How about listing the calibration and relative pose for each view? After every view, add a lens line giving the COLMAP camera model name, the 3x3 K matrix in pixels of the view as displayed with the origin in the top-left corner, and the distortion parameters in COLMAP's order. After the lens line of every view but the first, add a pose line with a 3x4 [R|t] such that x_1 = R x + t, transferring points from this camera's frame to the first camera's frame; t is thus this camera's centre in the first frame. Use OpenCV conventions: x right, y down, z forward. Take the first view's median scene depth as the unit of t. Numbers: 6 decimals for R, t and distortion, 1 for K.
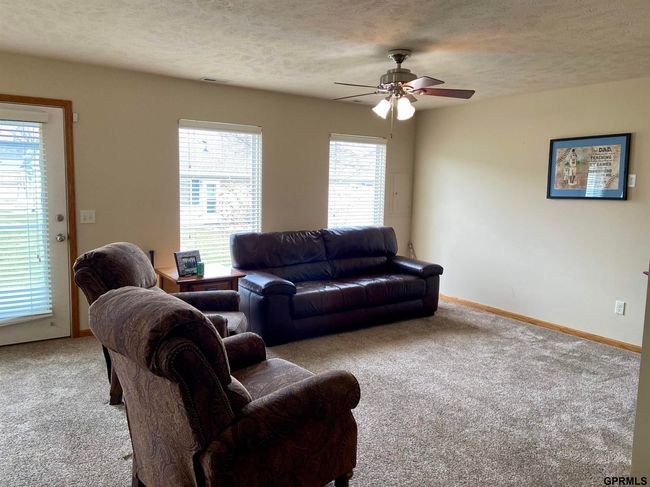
lens RADIAL K [[480.7, 0, 325.0], [0, 480.7, 243.5], [0, 0, 1]] dist [0.111957, -0.148314]
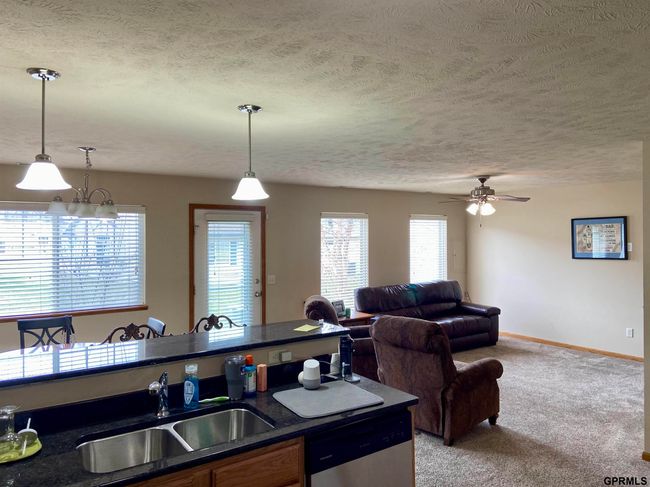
lens RADIAL K [[480.7, 0, 325.0], [0, 480.7, 243.5], [0, 0, 1]] dist [0.111957, -0.148314]
pose [[0.999665, -0.025292, 0.005538, -0.292325], [0.025744, 0.993746, -0.108655, 0.000852], [-0.002755, 0.108761, 0.994064, -0.455662]]
